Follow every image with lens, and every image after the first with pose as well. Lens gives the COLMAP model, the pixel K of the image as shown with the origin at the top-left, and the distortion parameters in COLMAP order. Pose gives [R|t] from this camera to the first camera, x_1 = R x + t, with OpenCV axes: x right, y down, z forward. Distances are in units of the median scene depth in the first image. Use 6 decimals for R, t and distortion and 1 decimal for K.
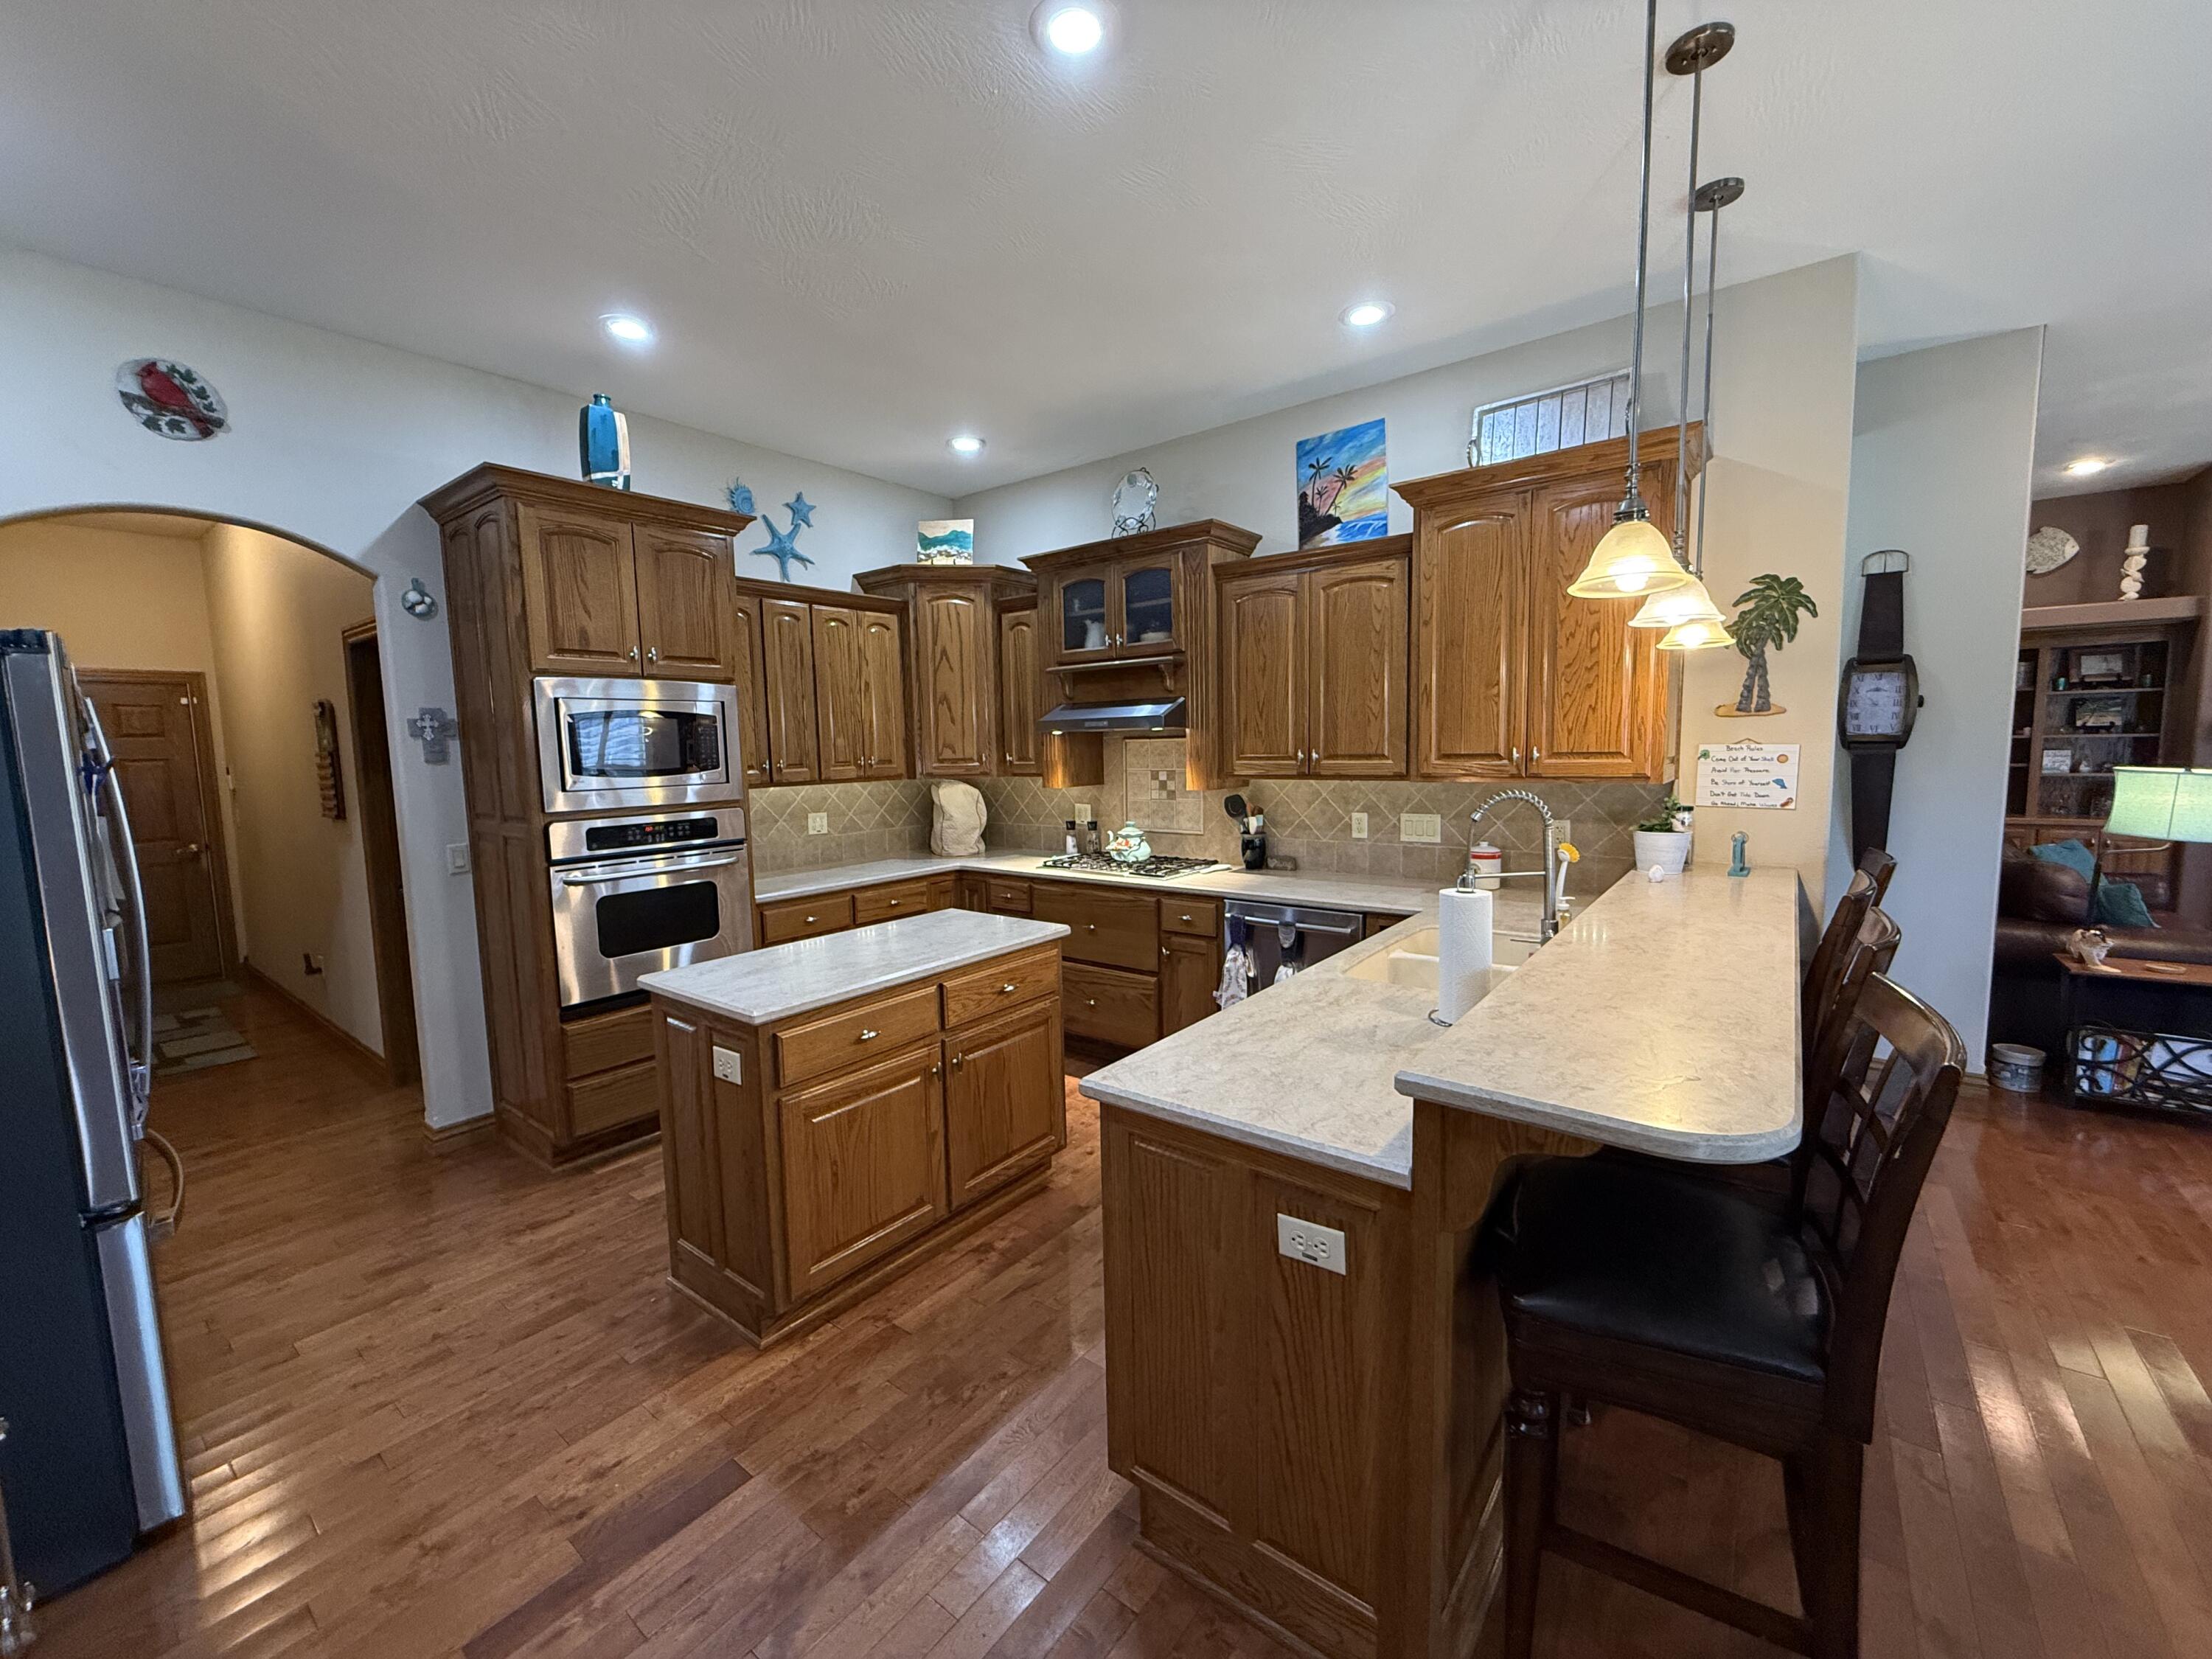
lens RADIAL K [[885.0, 0, 1103.3], [0, 885.0, 829.8], [0, 0, 1]] dist [0.003697, 0.000718]
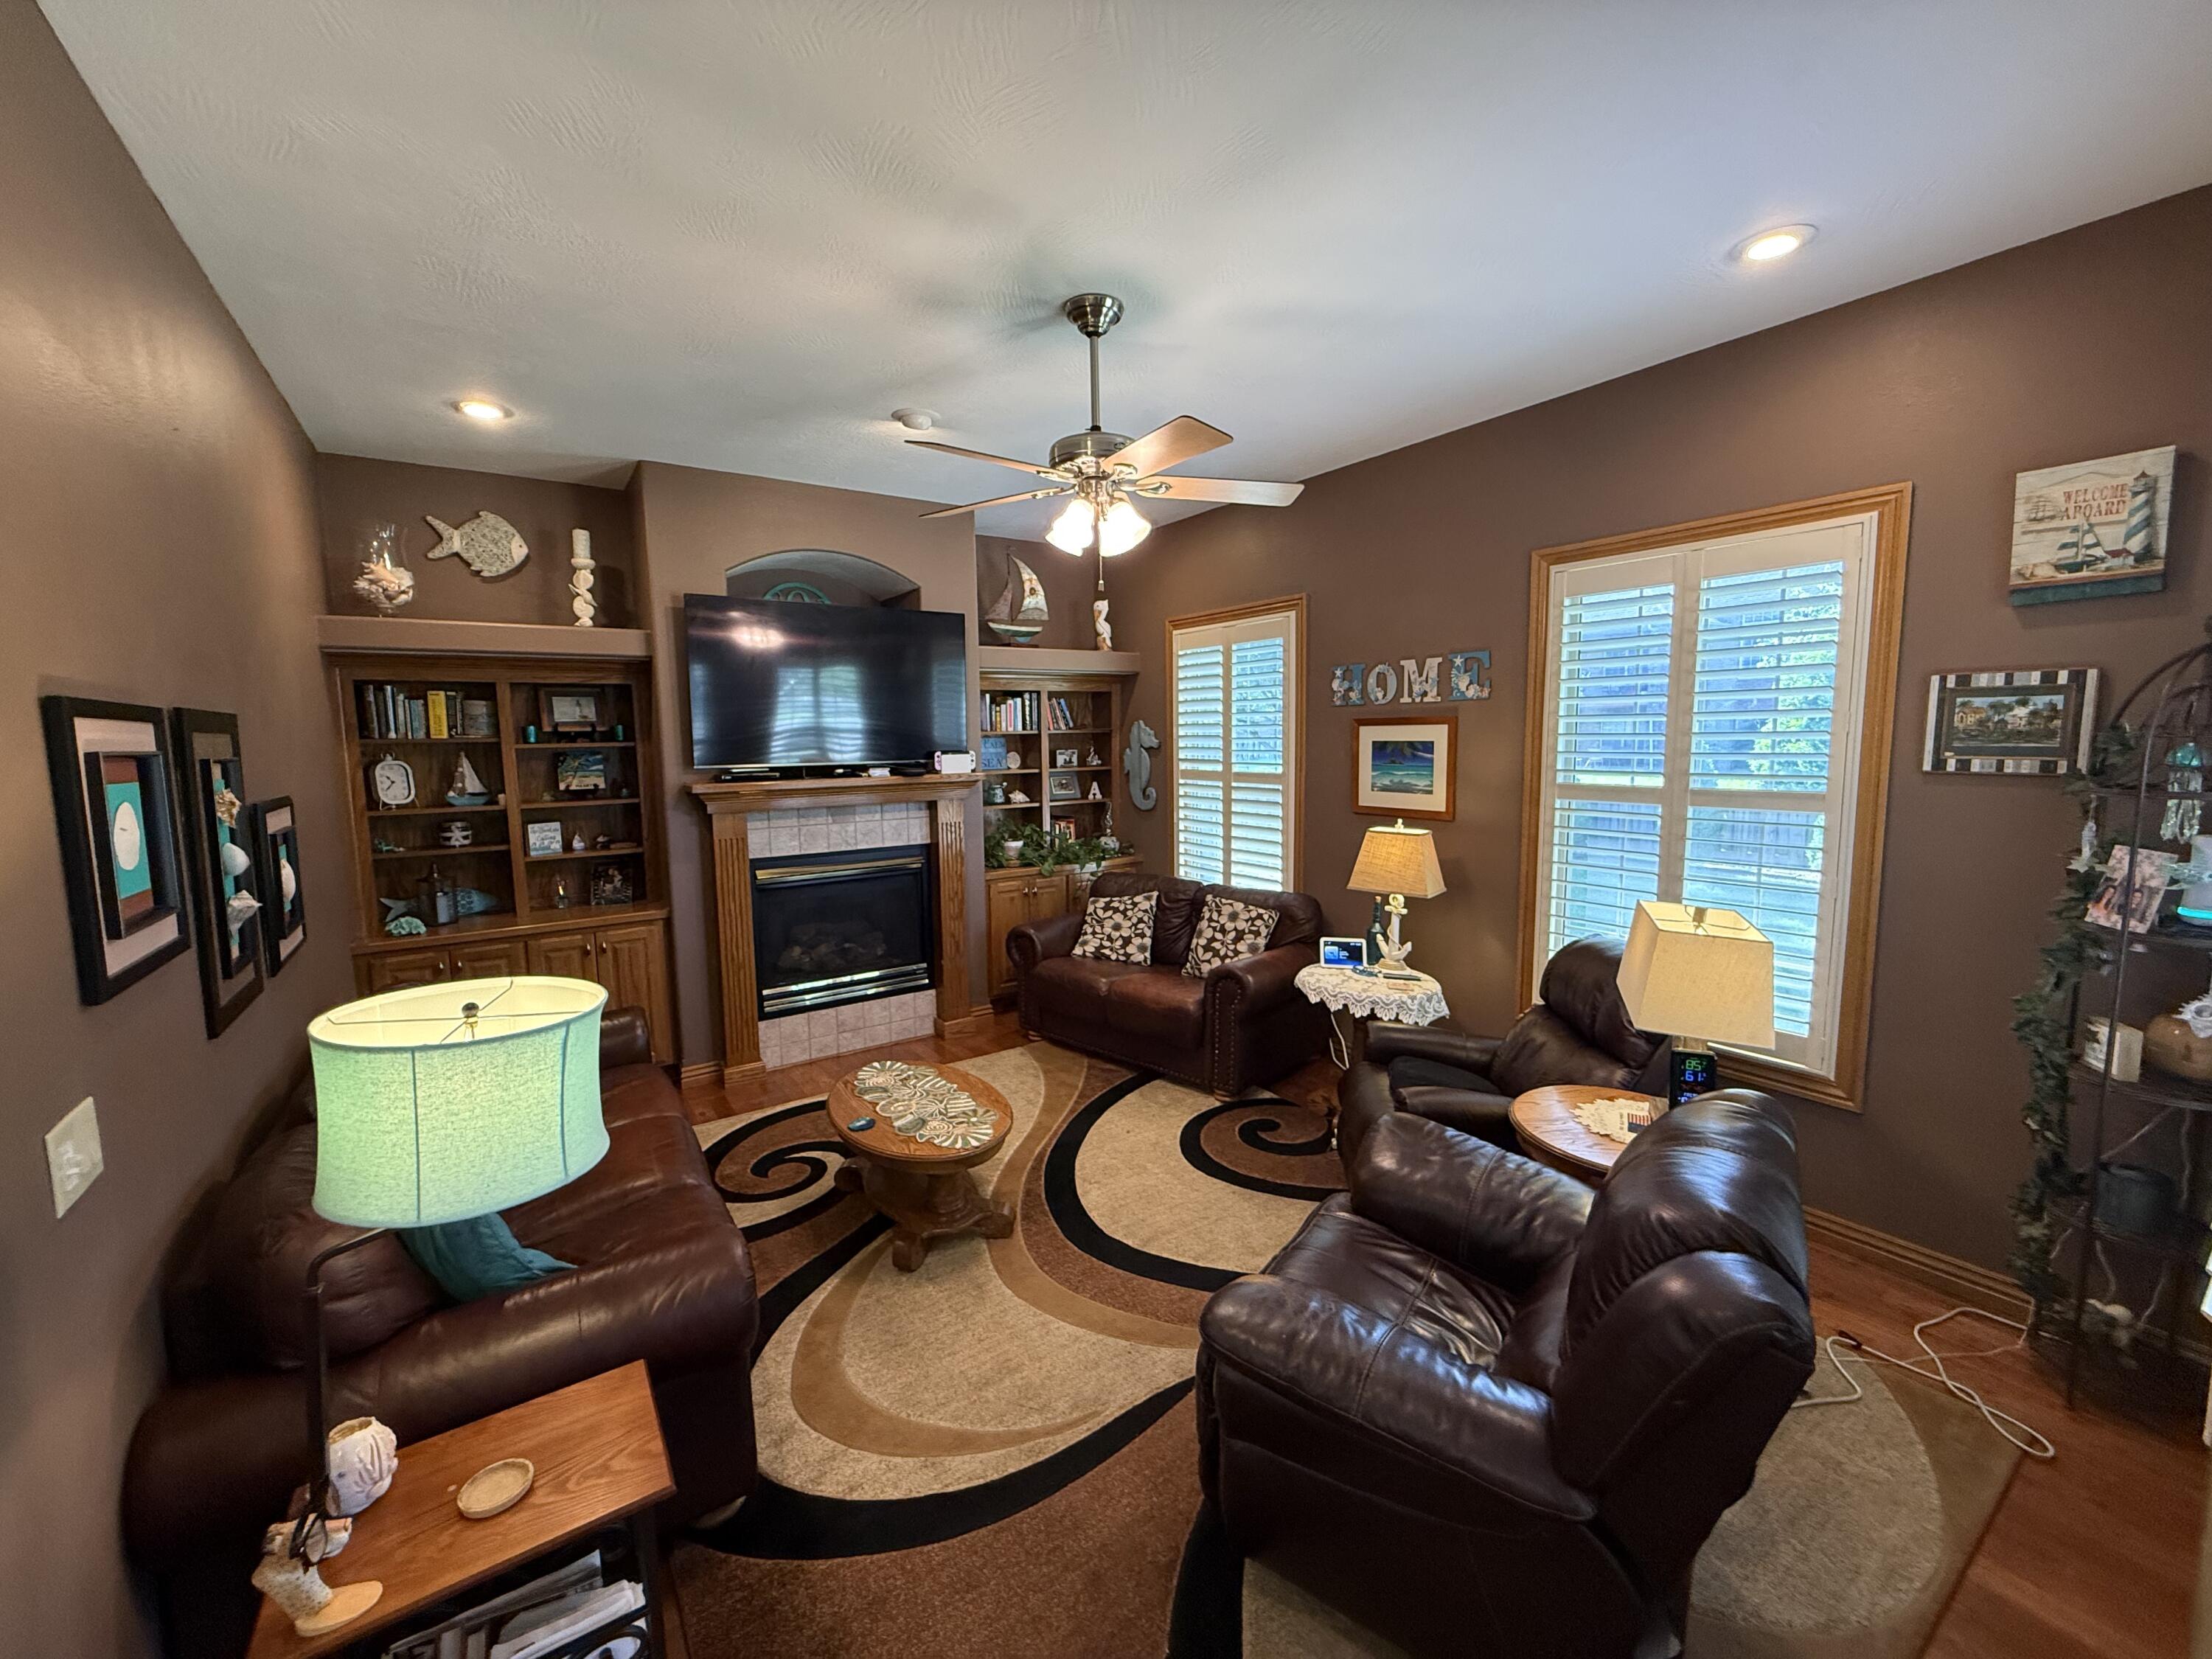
lens RADIAL K [[885.0, 0, 1108.2], [0, 885.0, 824.4], [0, 0, 1]] dist [0.003697, 0.000718]
pose [[0.313777, -0.084178, 0.945758, 0.540716], [0.105581, 0.992979, 0.053352, -0.080297], [-0.943608, 0.083113, 0.320461, 0.335085]]
